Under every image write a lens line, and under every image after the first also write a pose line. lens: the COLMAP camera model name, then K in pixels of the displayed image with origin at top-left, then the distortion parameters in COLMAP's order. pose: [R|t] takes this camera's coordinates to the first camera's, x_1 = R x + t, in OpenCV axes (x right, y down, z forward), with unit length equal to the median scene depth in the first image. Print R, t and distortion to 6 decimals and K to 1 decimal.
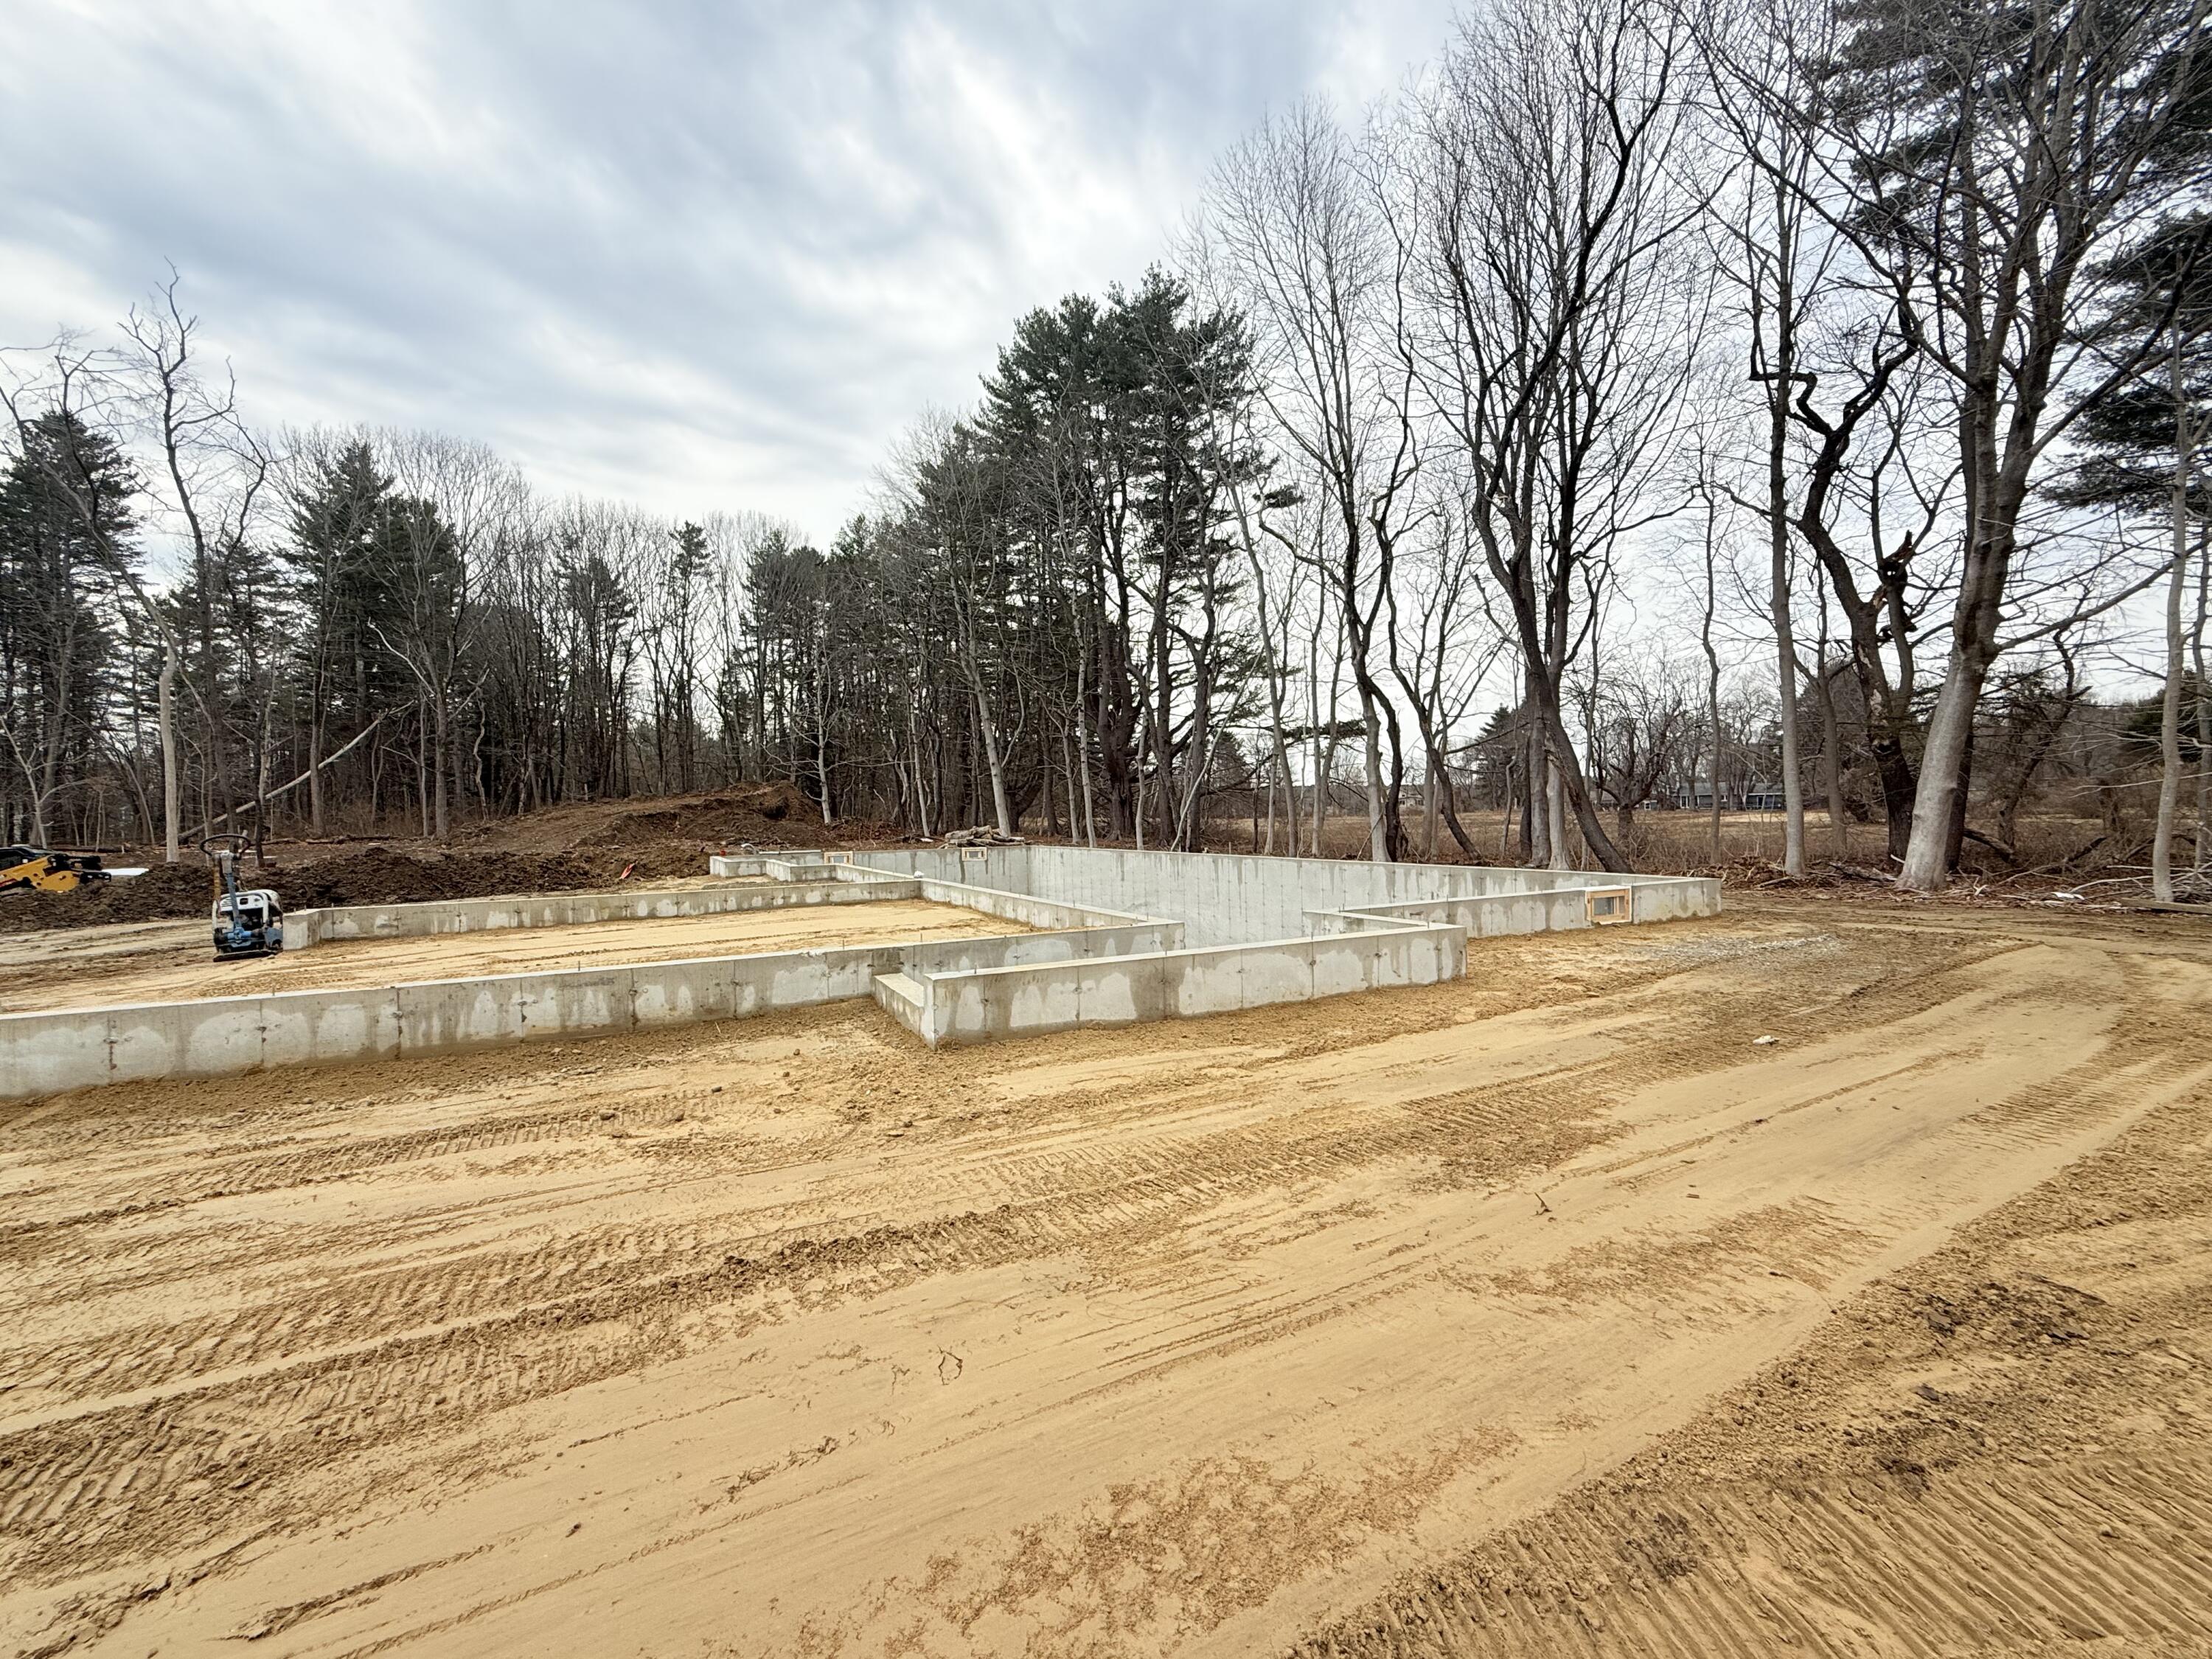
lens RADIAL K [[946.6, 0, 1107.2], [0, 946.6, 829.5], [0, 0, 1]] dist [0.002685, -0.000948]
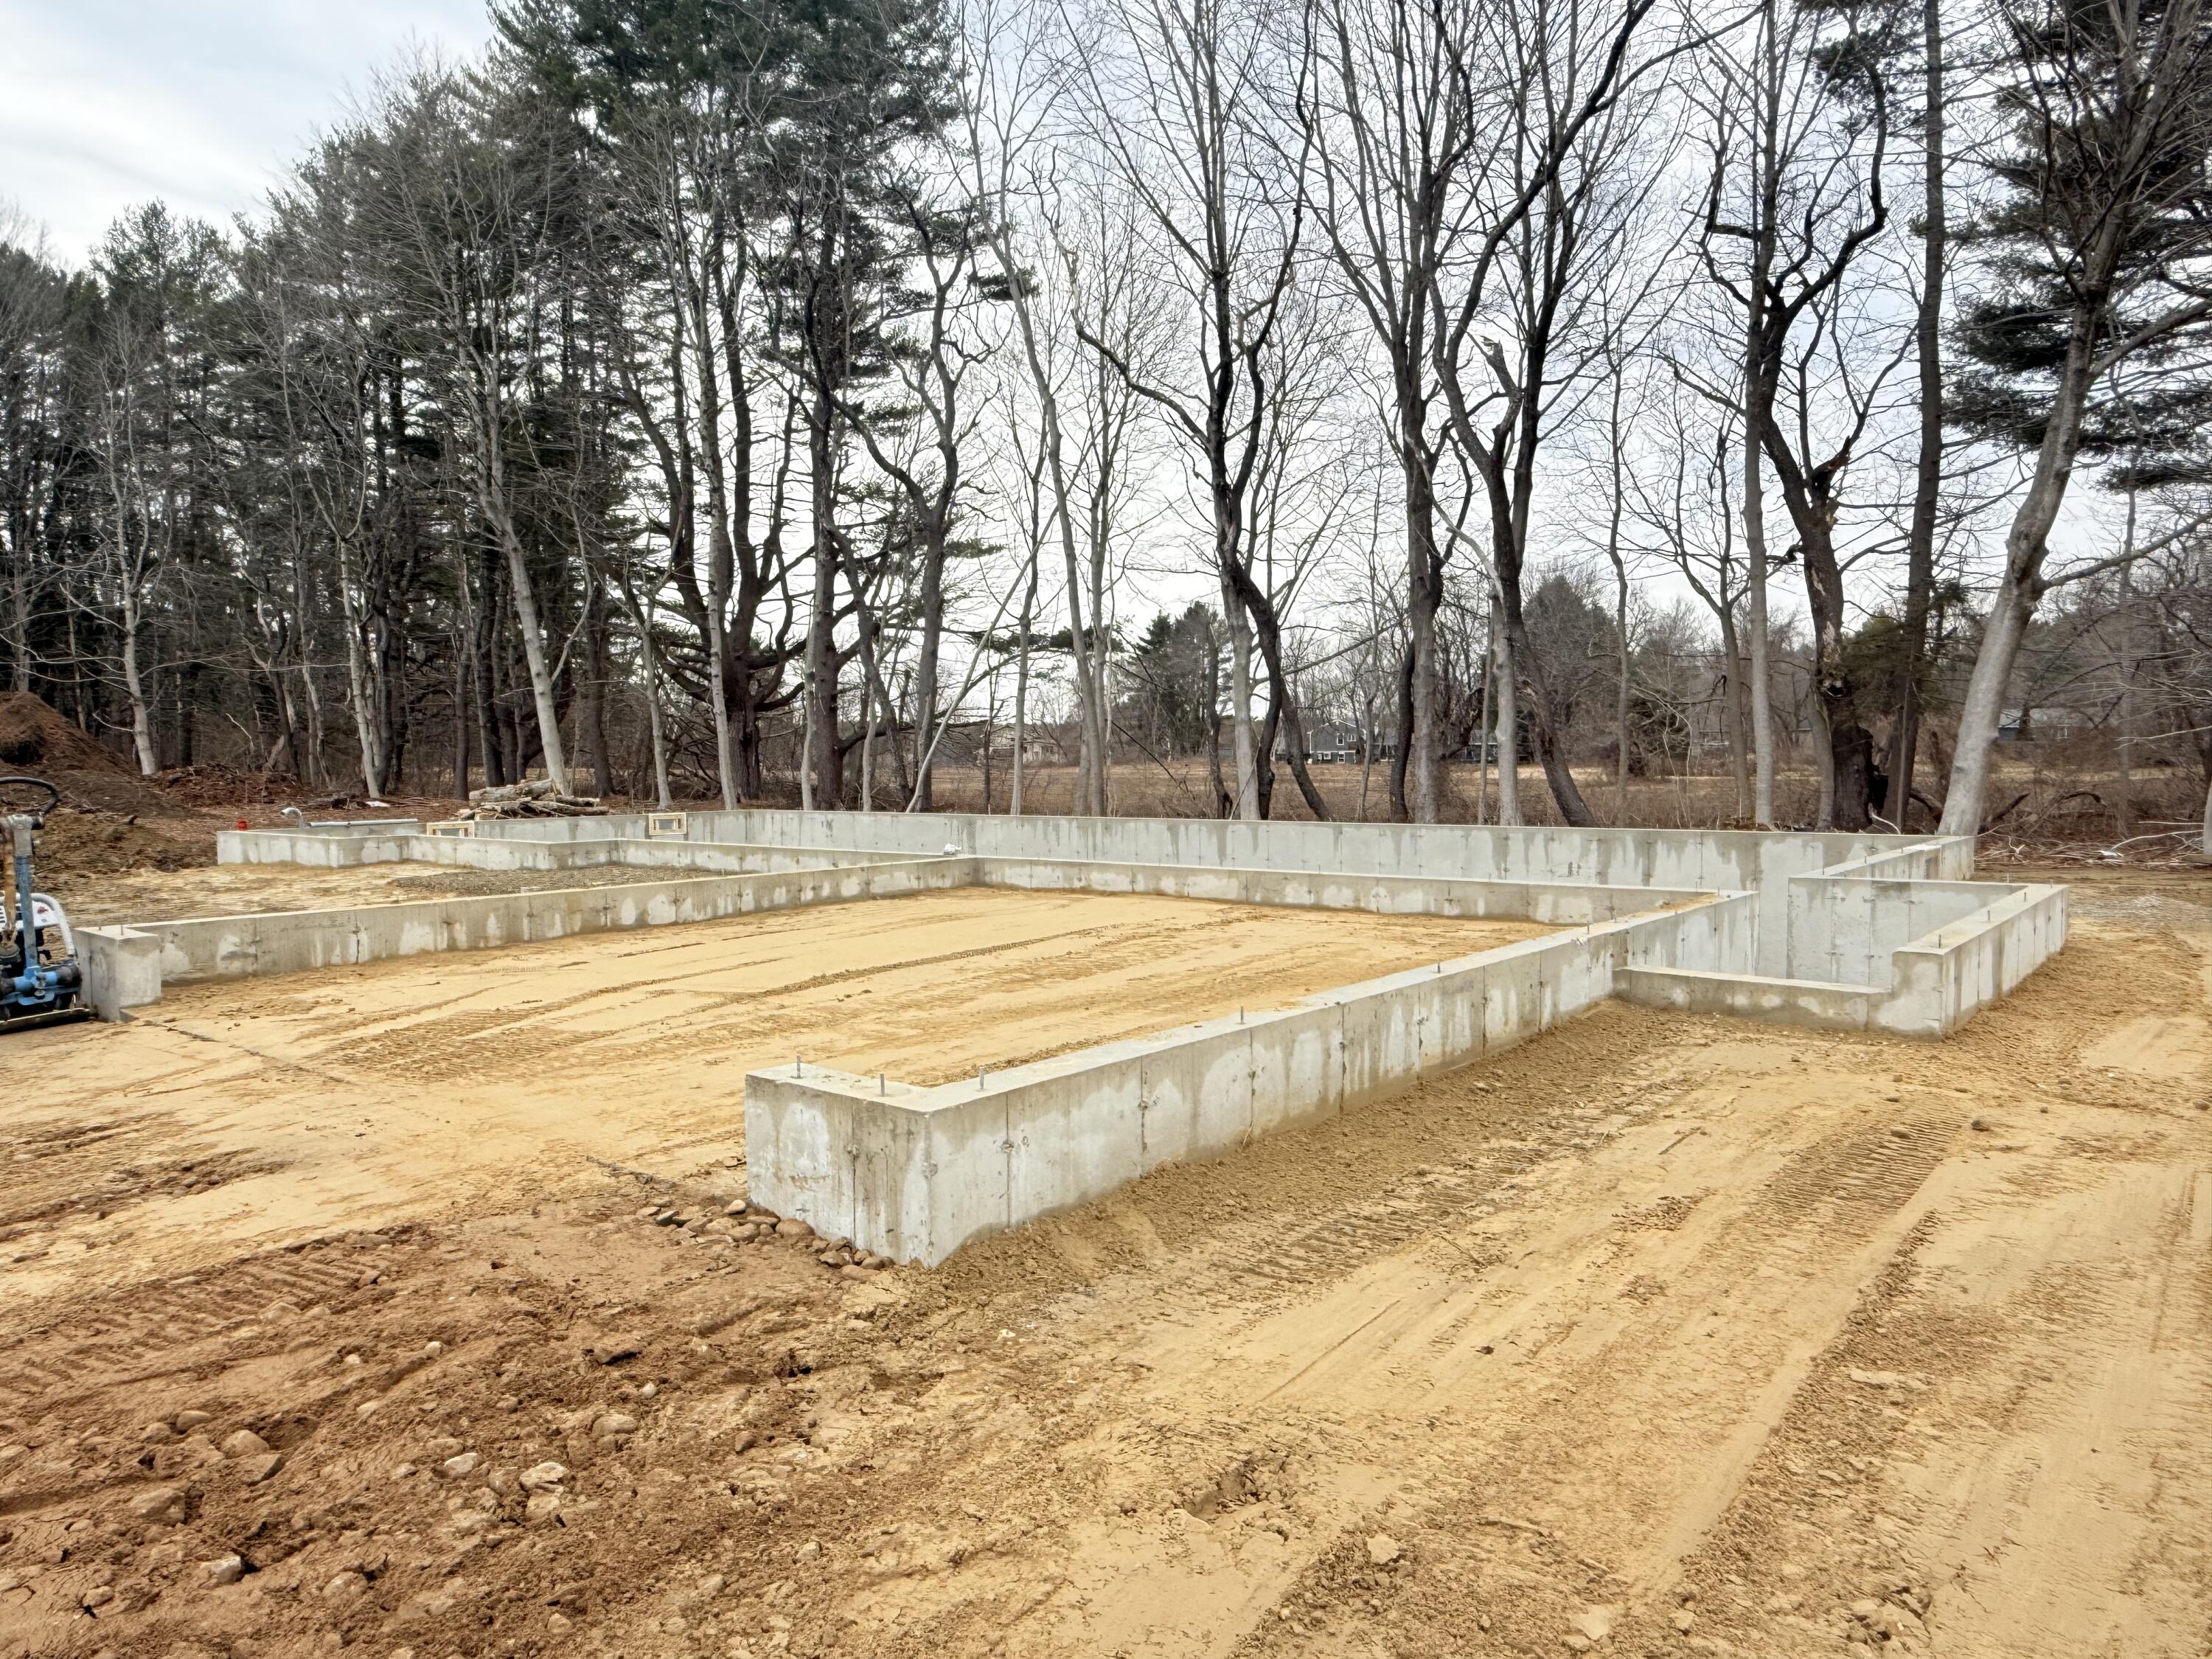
lens RADIAL K [[1459.8, 0, 1121.8], [0, 1459.8, 836.5], [0, 0, 1]] dist [-0.003507, 0.007494]
pose [[0.920726, -0.012214, 0.390019, -0.236250], [-0.000560, 0.999468, 0.032621, 0.003388], [-0.390209, -0.030253, 0.920229, 0.024745]]
